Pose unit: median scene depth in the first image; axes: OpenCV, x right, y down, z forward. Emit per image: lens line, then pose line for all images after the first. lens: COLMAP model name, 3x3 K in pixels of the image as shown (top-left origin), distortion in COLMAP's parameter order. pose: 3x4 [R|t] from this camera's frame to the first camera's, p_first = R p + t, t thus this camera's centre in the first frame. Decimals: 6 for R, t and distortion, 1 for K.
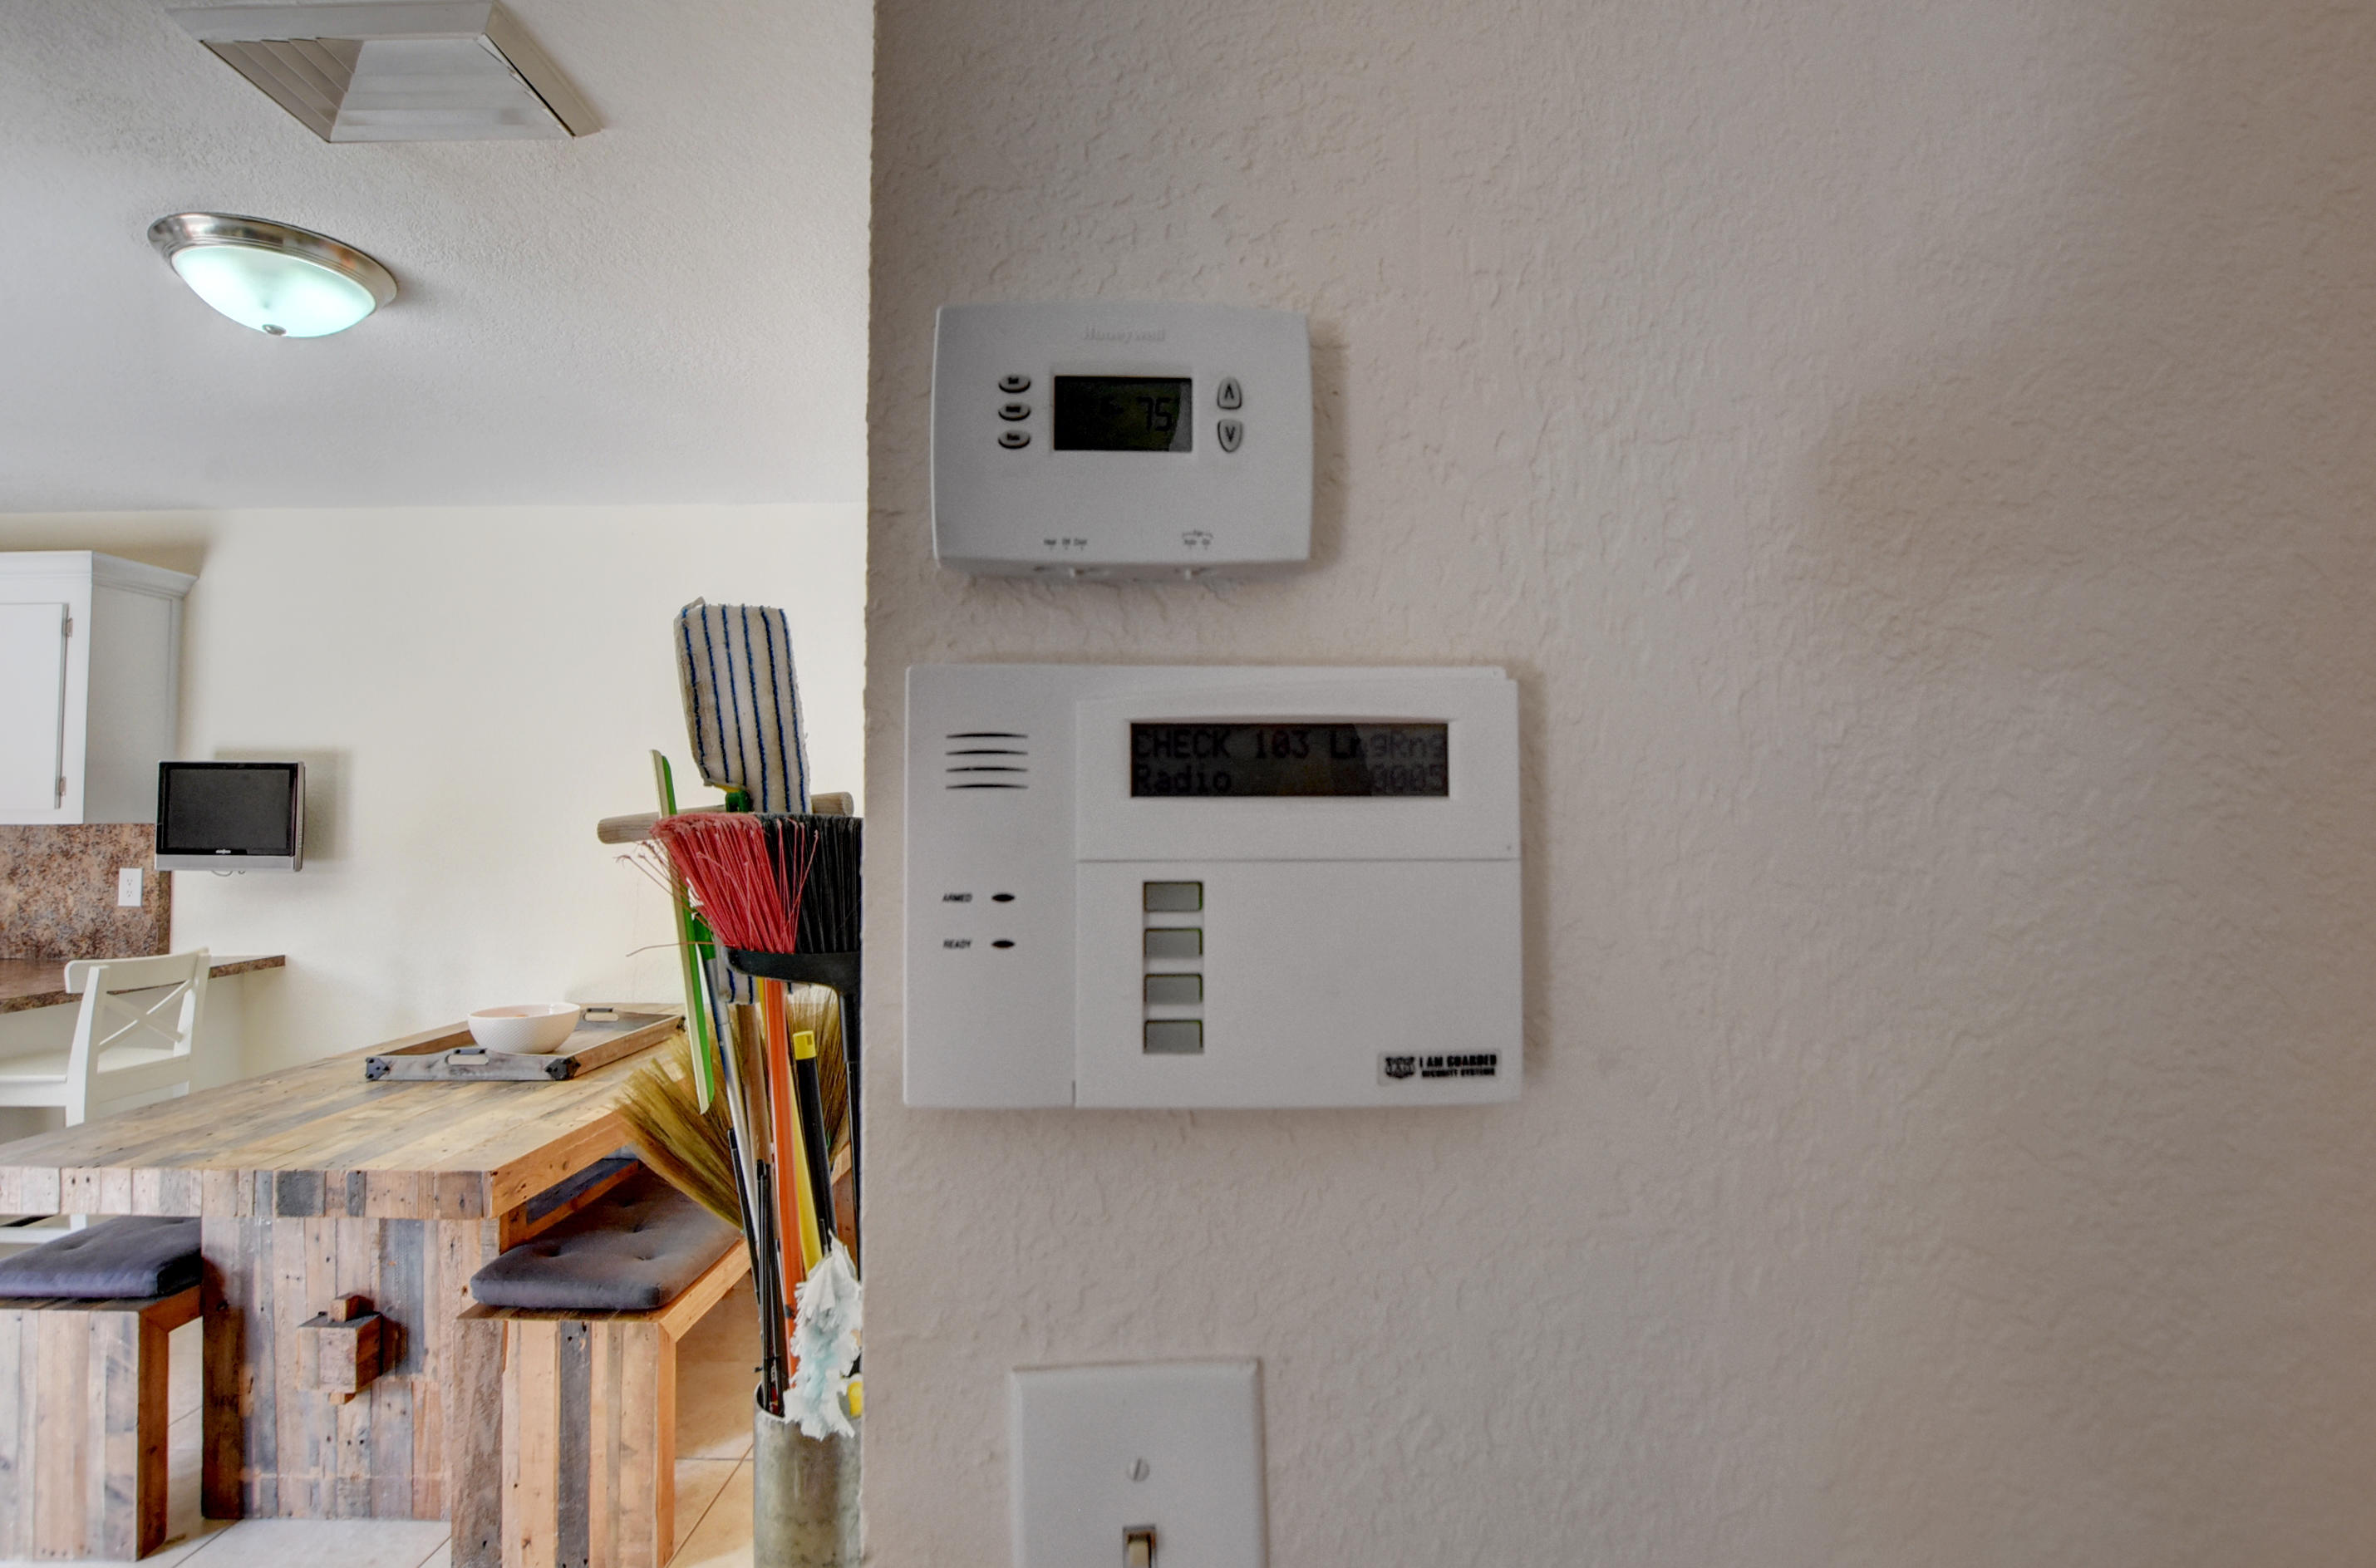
lens RADIAL K [[1144.9, 0, 1187.6], [0, 1144.9, 775.0], [0, 0, 1]] dist [-0.038152, 0.007667]
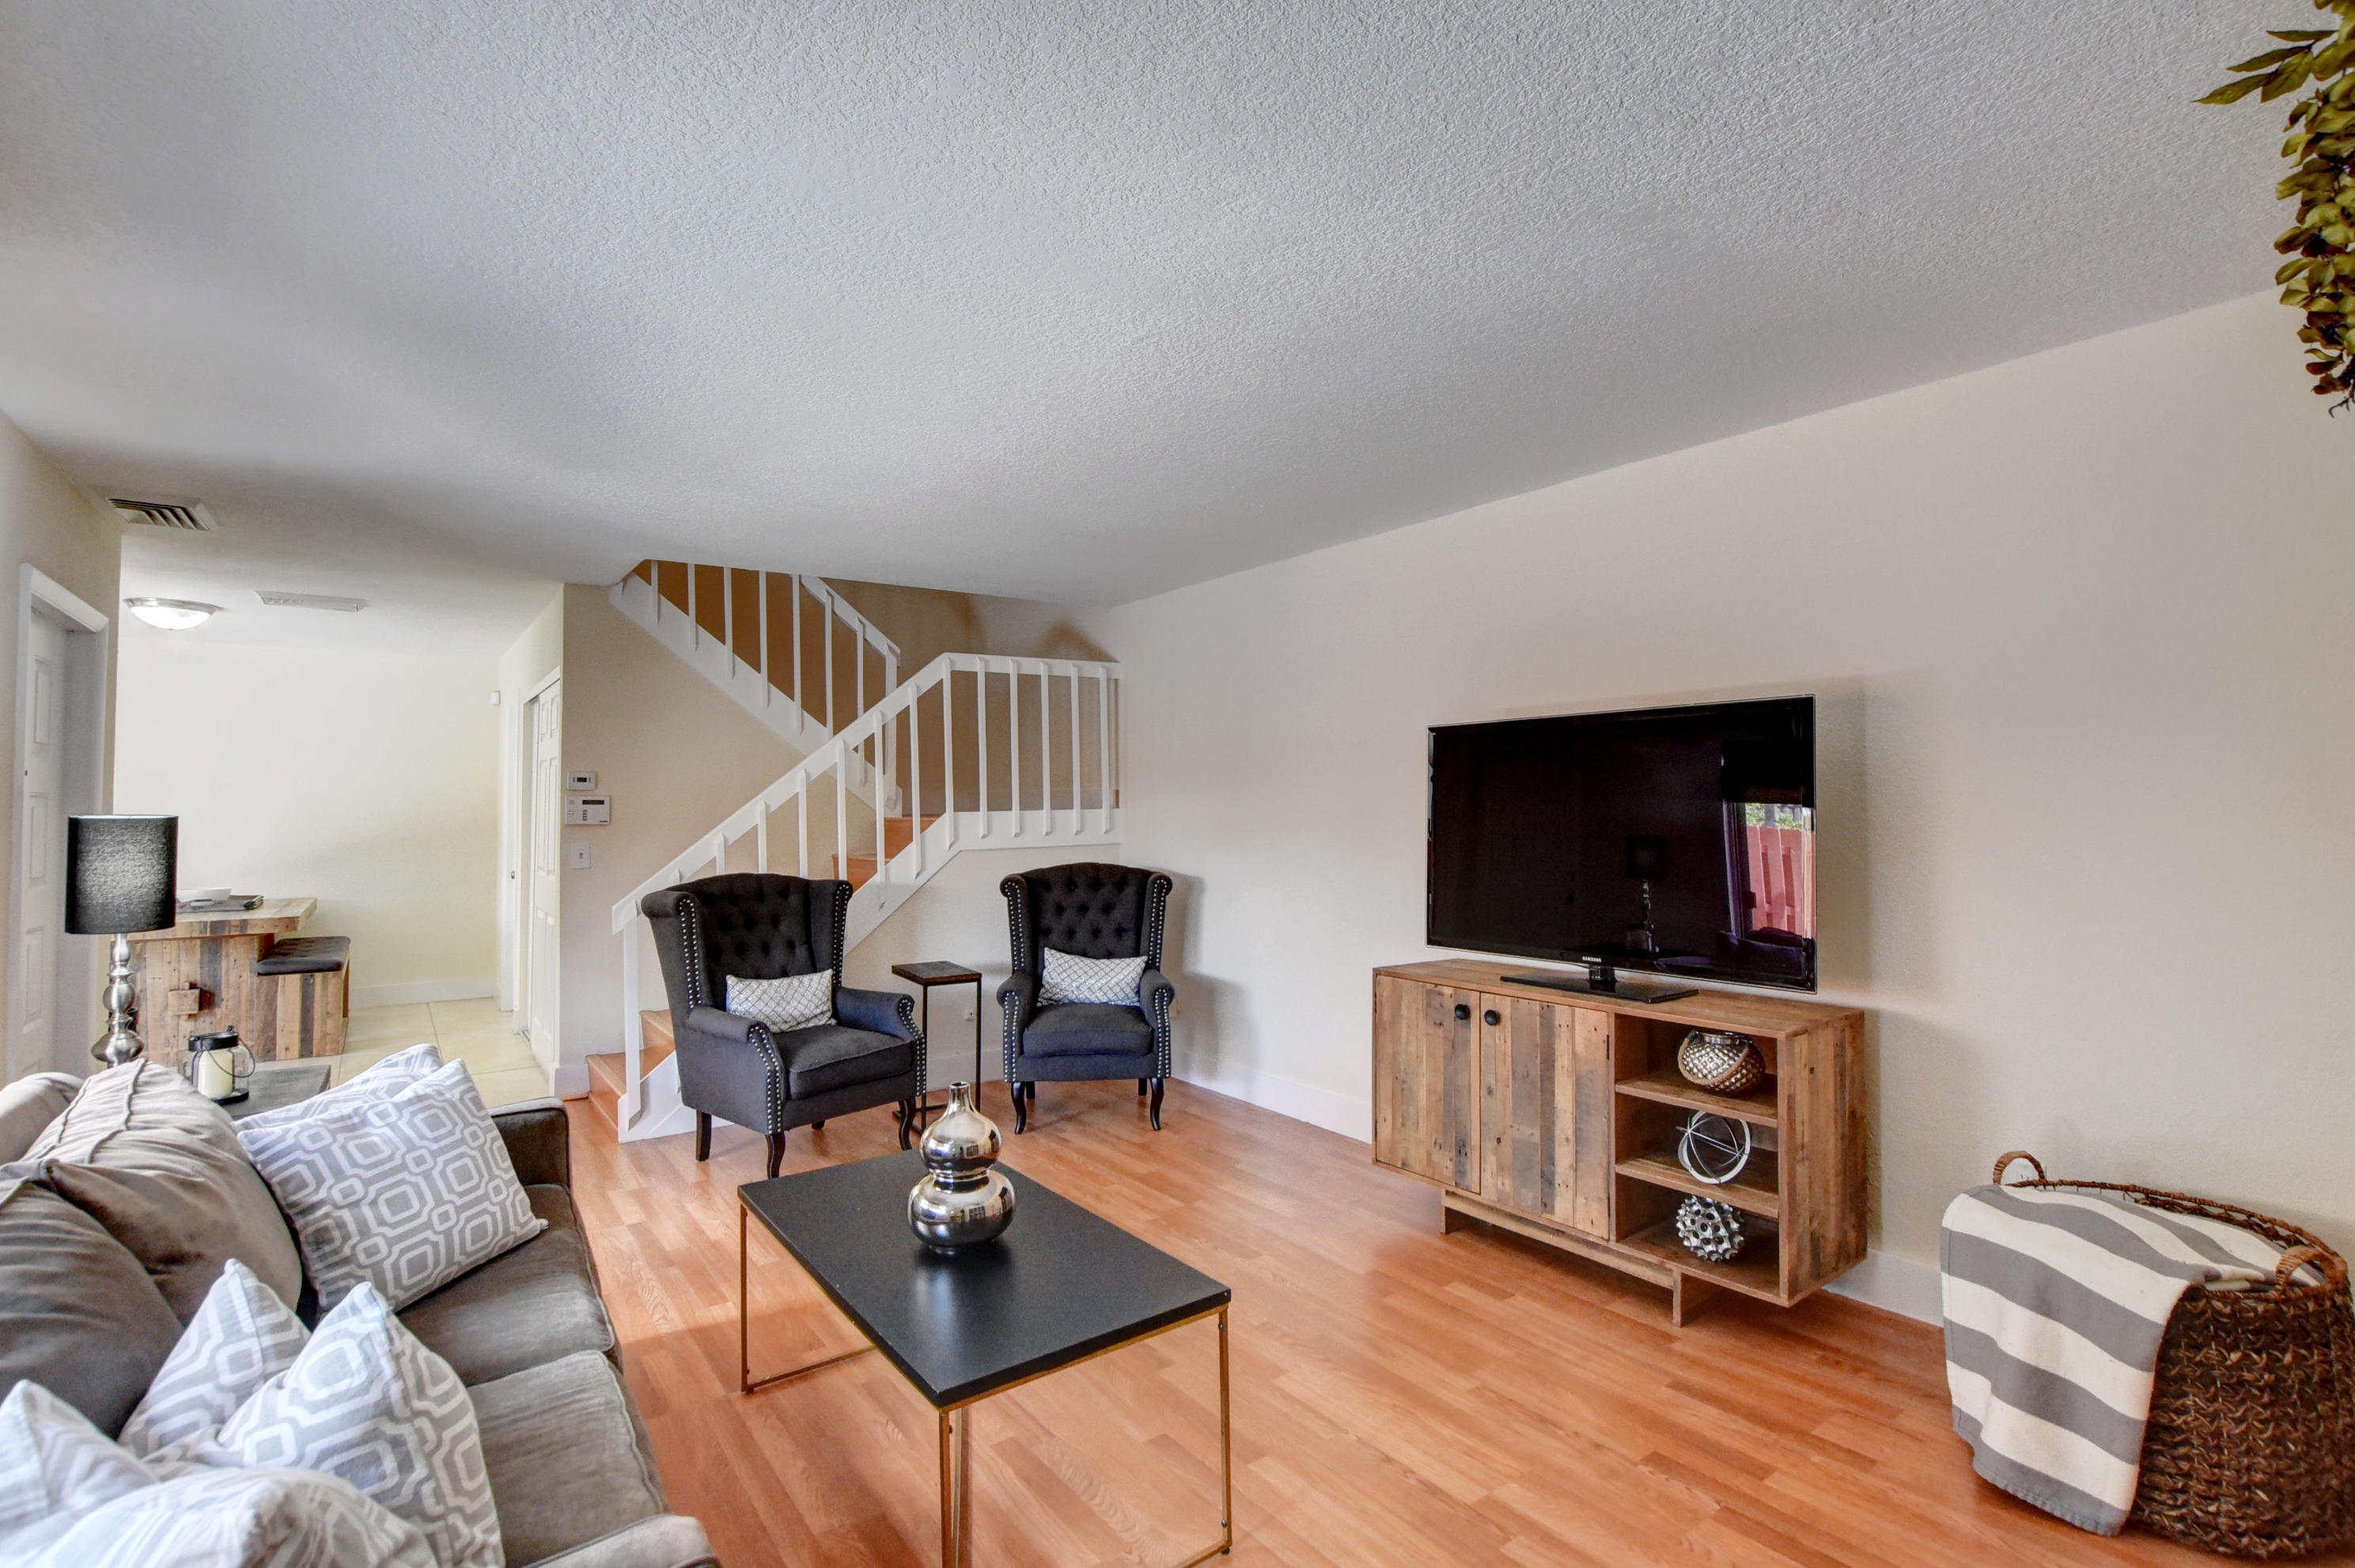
lens RADIAL K [[1101.8, 0, 1184.4], [0, 1101.8, 765.1], [0, 0, 1]] dist [-0.010959, -0.000001]
pose [[0.808652, 0.022203, 0.587867, -0.360181], [-0.021483, 0.999736, -0.008206, -0.092489], [-0.587894, -0.005993, 0.808916, -2.580801]]
